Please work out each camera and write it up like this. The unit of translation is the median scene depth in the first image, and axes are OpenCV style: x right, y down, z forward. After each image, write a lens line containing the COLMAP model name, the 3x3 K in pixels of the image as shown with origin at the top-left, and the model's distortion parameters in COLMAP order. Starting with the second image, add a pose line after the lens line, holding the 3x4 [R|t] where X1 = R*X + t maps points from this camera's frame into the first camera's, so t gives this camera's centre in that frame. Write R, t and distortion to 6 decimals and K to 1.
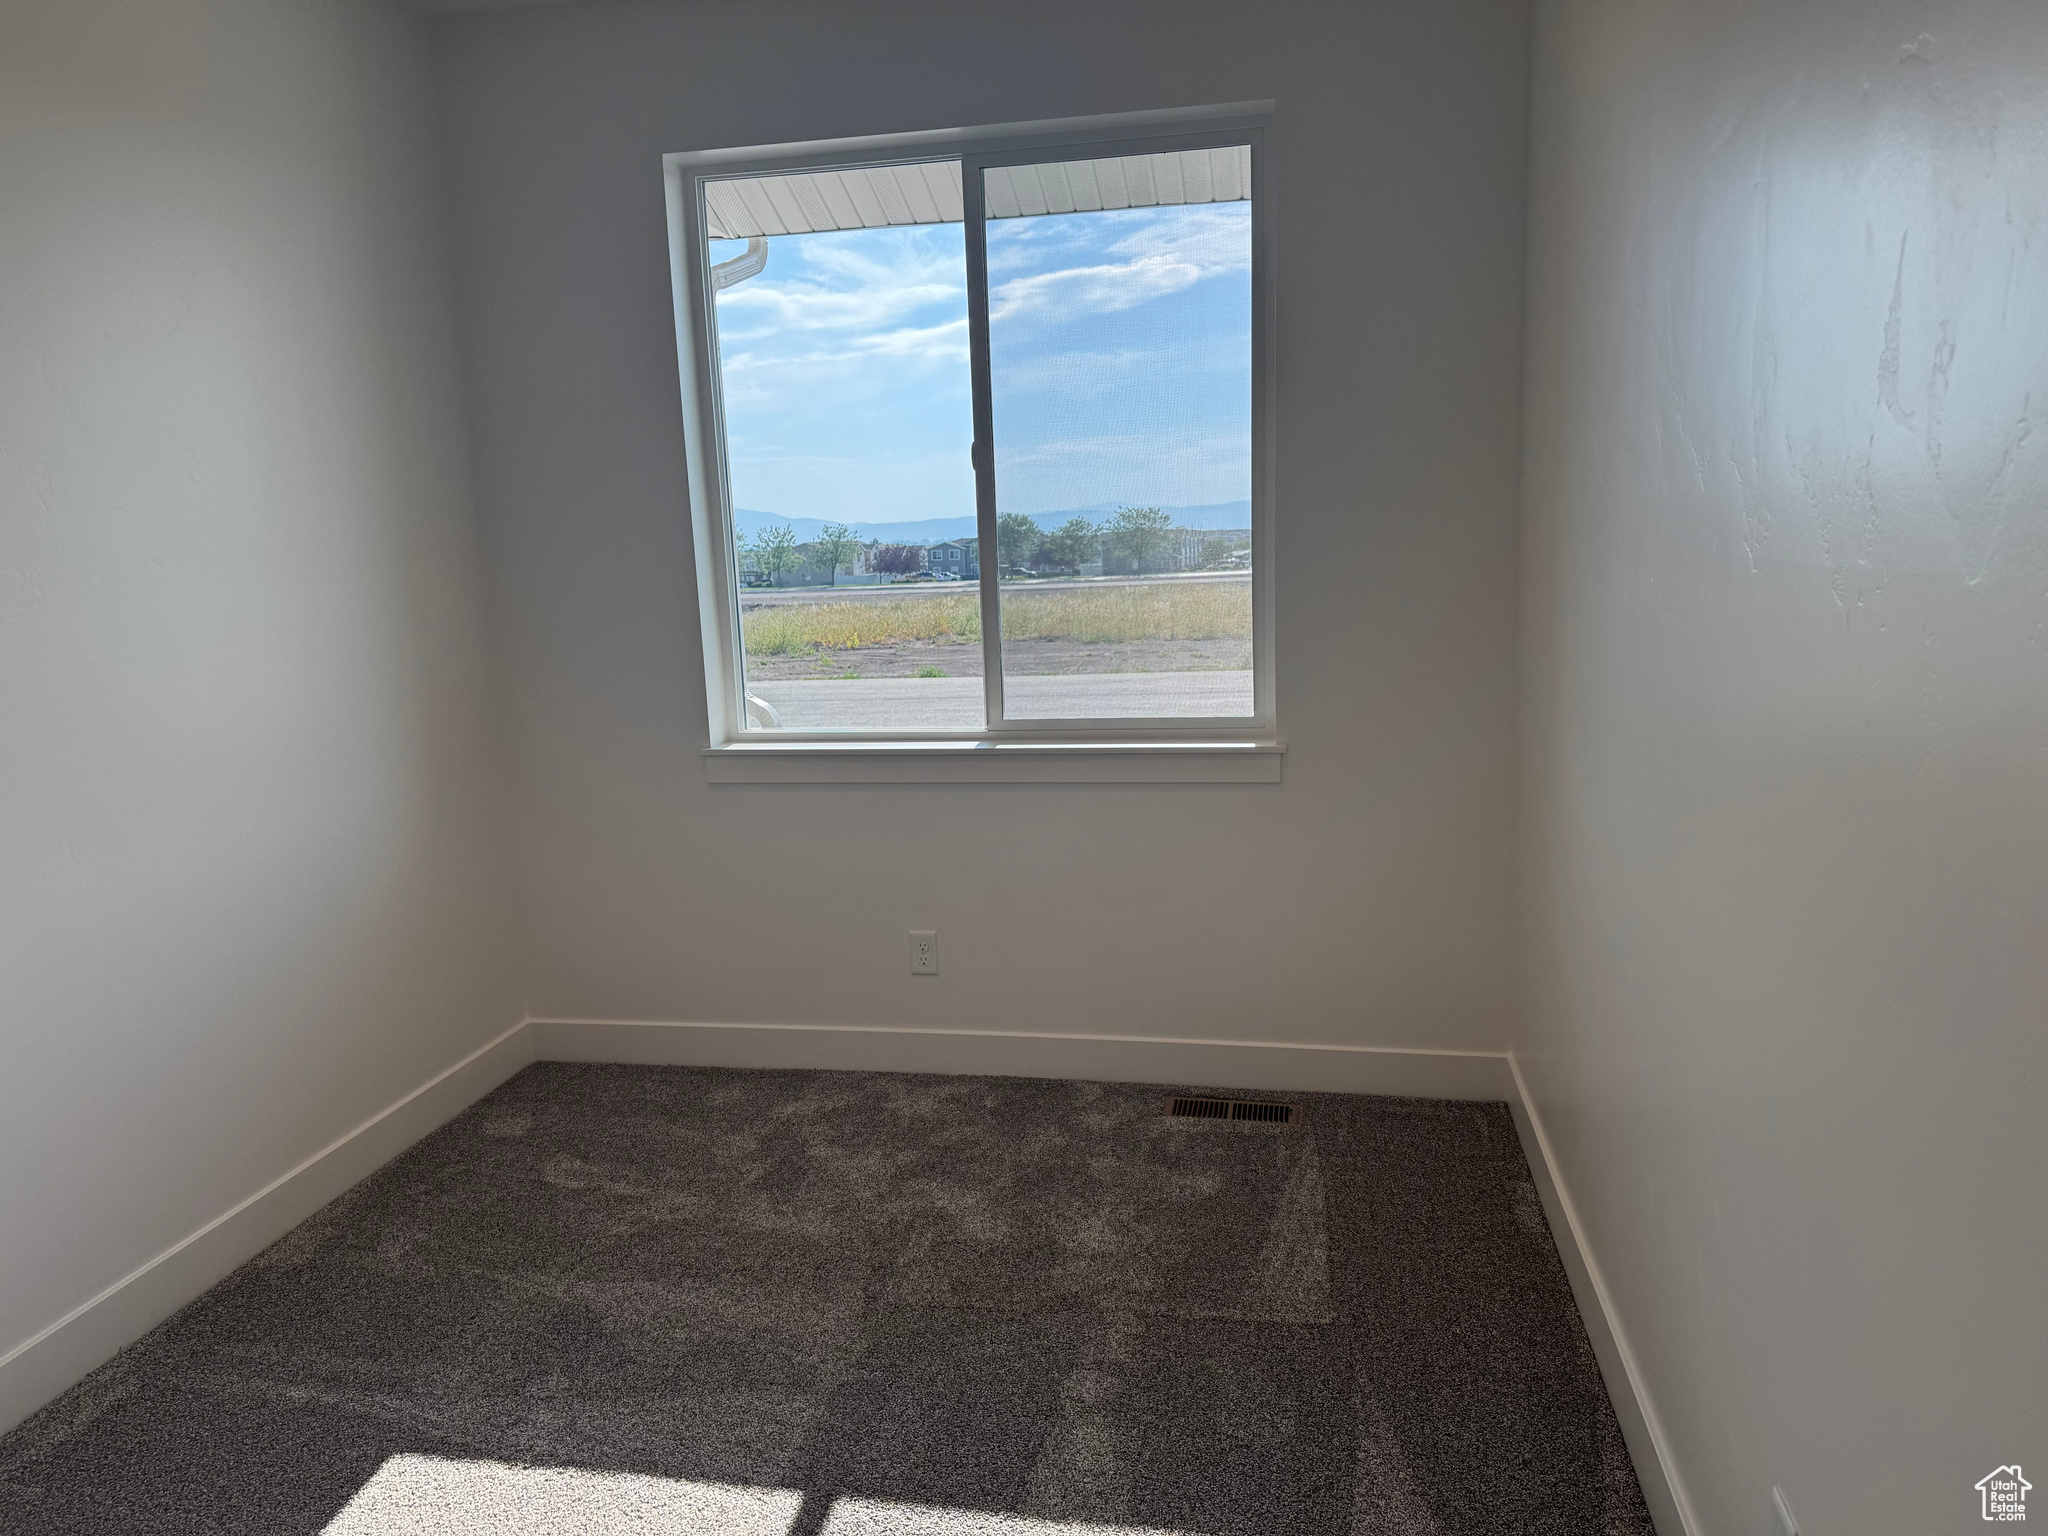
lens RADIAL K [[1447.0, 0, 1026.2], [0, 1447.0, 785.1], [0, 0, 1]] dist [0.051565, -0.068743]
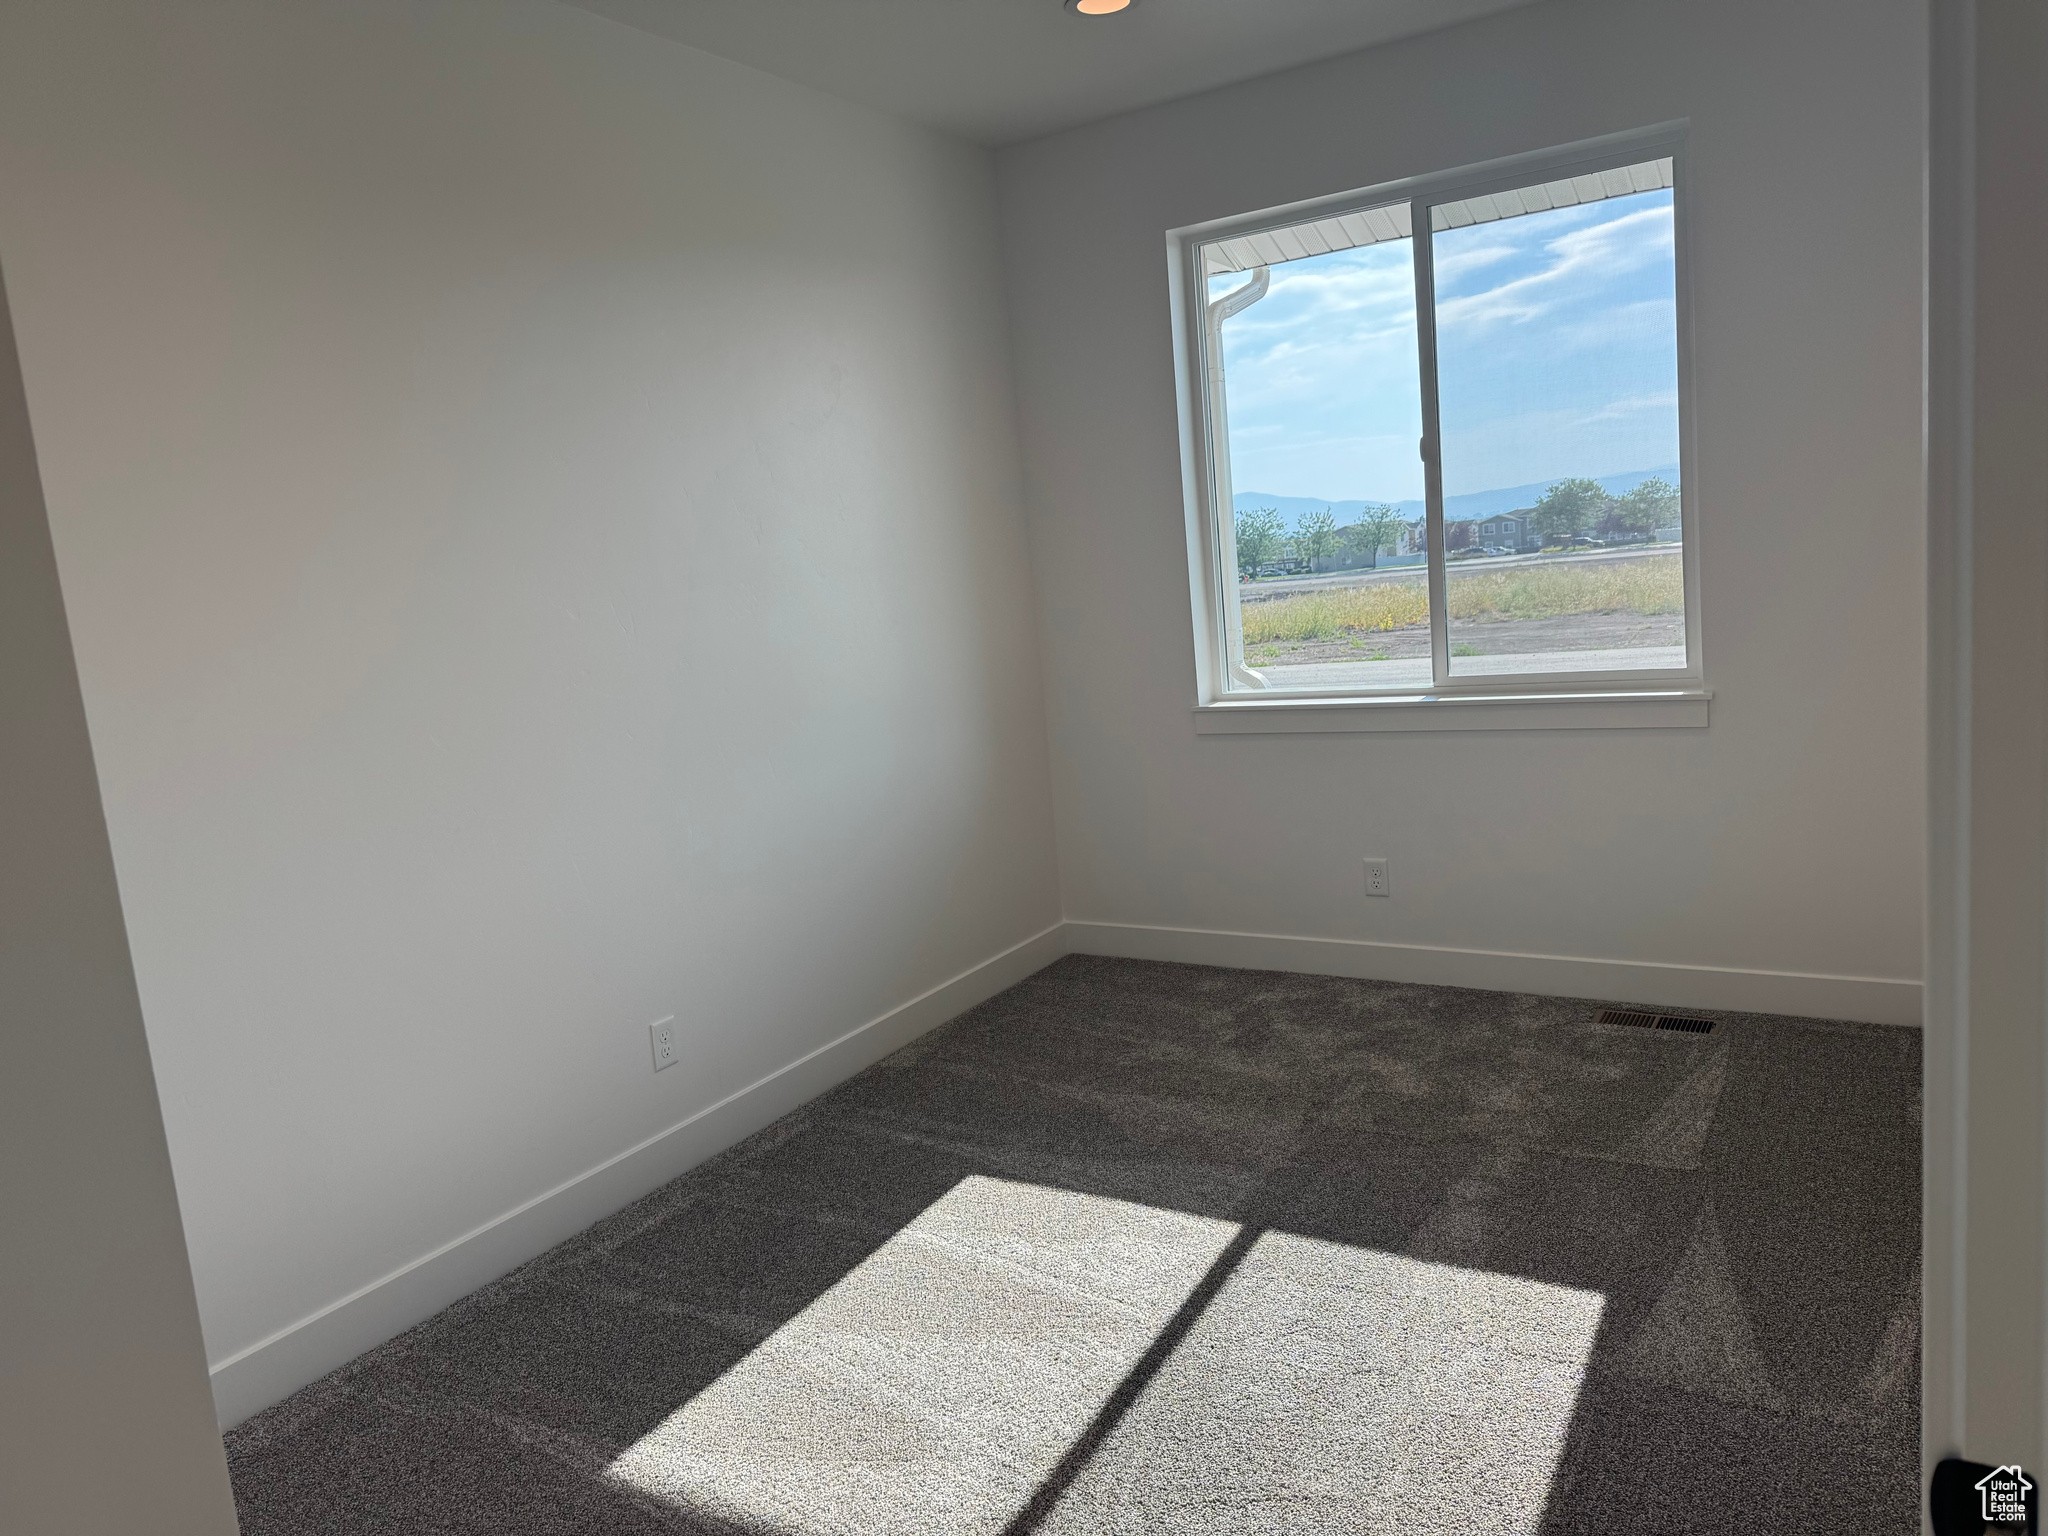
lens RADIAL K [[1447.0, 0, 1042.5], [0, 1447.0, 753.8], [0, 0, 1]] dist [0.051565, -0.068743]
pose [[0.937287, -0.004829, -0.348525, 0.108216], [0.000707, 0.999928, -0.011953, 0.037815], [0.348557, 0.010957, 0.937223, -0.255846]]
